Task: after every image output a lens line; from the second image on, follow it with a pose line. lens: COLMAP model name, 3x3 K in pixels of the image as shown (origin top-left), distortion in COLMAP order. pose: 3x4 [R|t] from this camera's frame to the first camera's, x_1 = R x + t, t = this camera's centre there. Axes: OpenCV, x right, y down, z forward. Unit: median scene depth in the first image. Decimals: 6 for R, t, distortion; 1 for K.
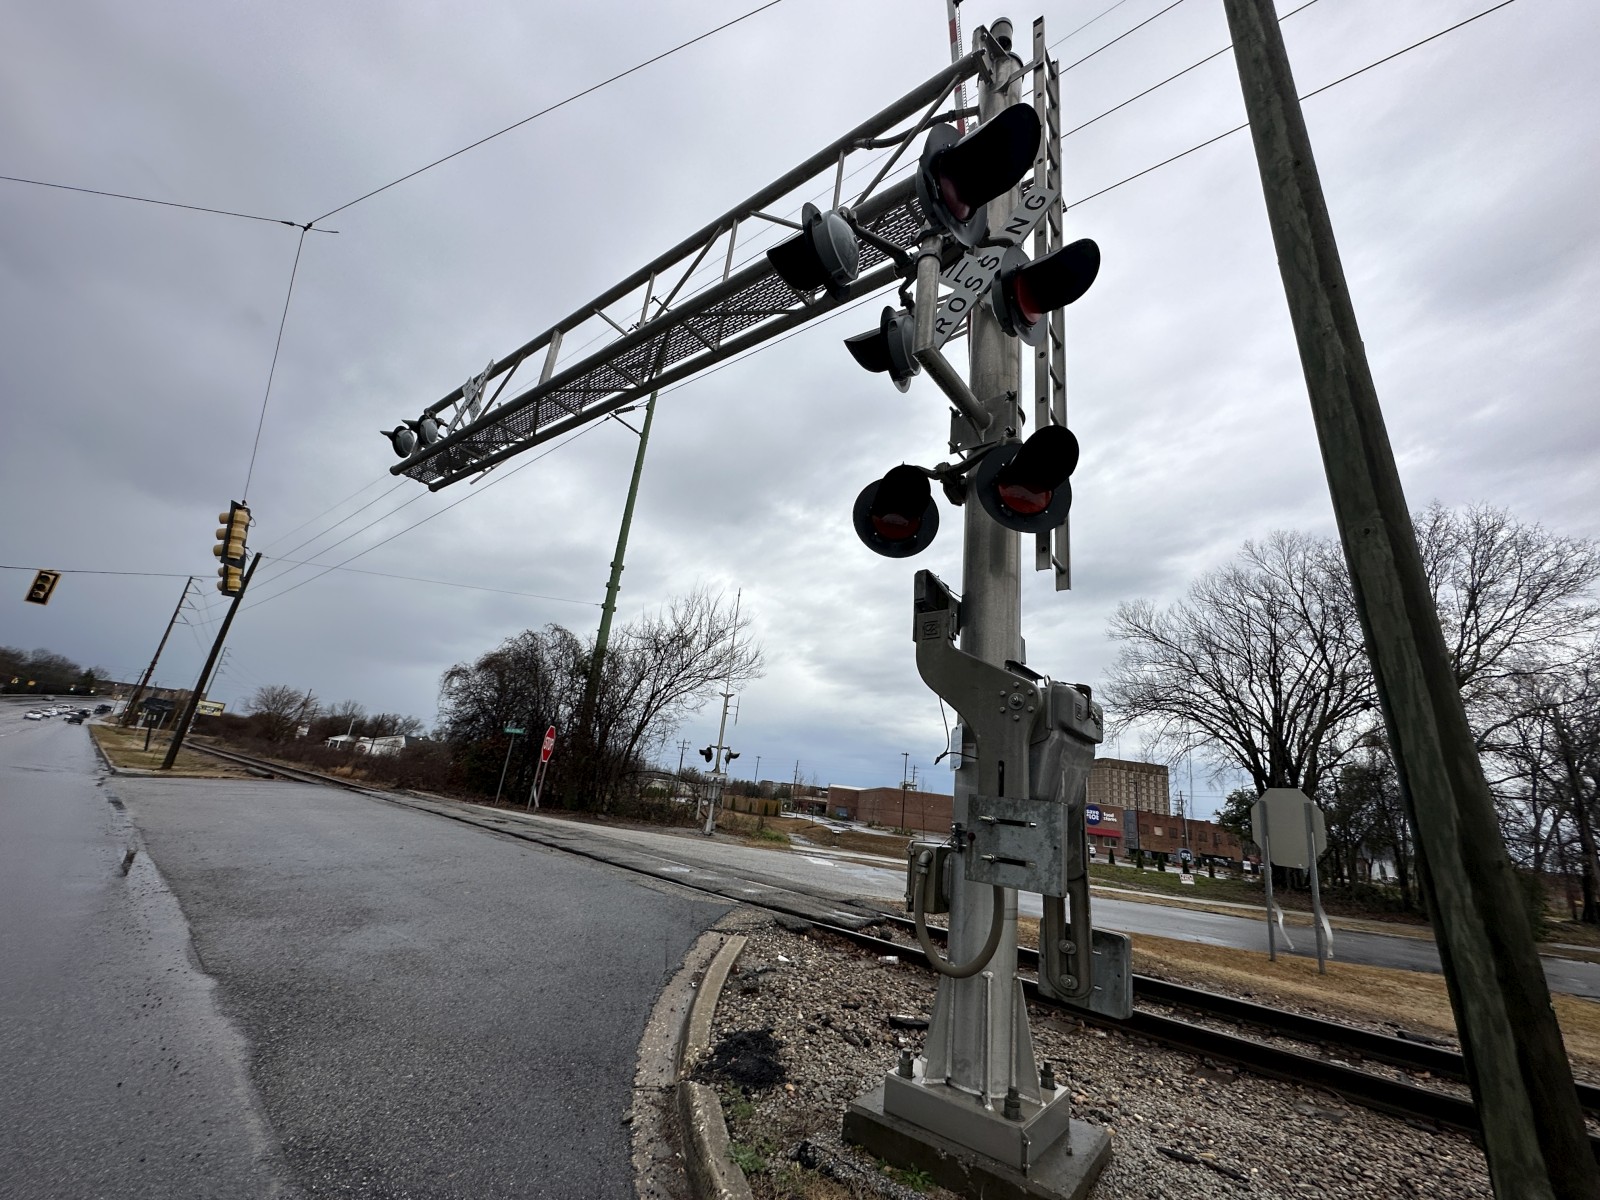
lens RADIAL K [[643.4, 0, 799.1], [0, 643.4, 610.7], [0, 0, 1]] dist [-0.003179, 0.000784]
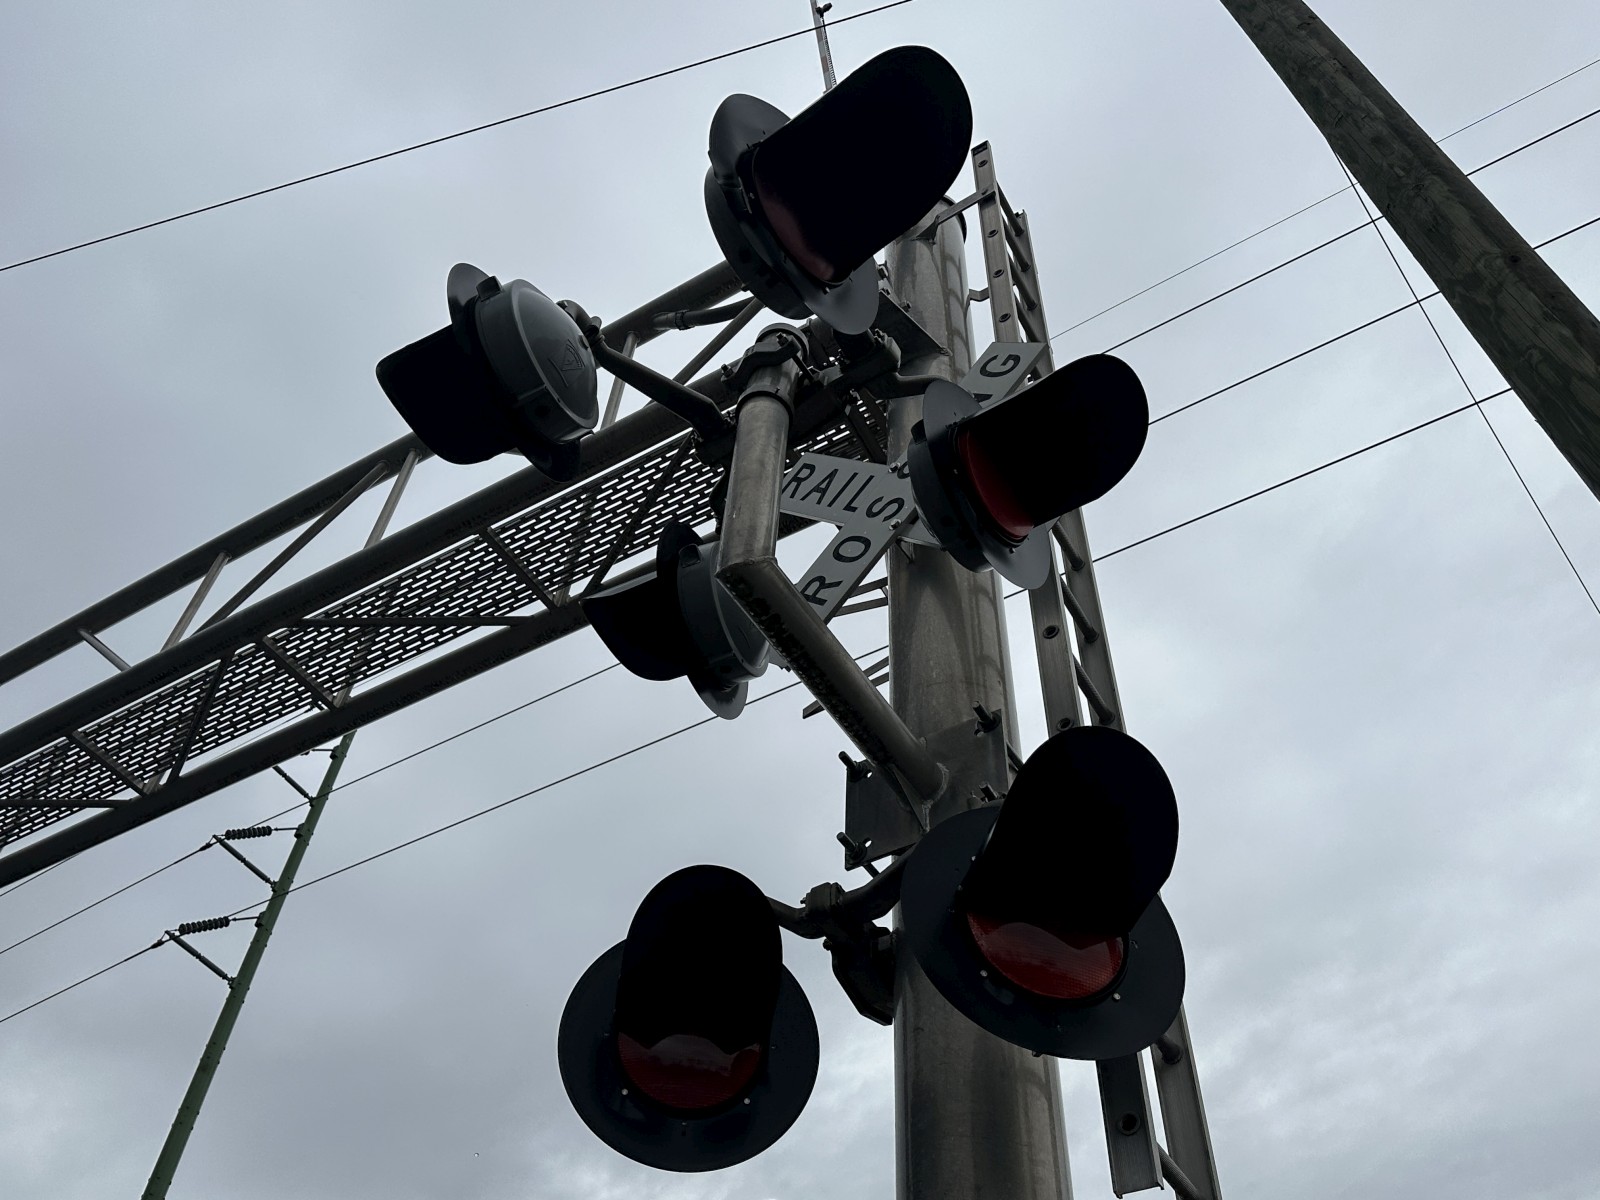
lens RADIAL K [[1342.3, 0, 808.5], [0, 1342.3, 589.4], [0, 0, 1]] dist [0.073288, -0.019803]
pose [[0.990909, 0.046096, 0.126391, 0.108037], [0.028196, 0.847444, -0.530135, 0.029674], [-0.131546, 0.528879, 0.838440, 0.269502]]
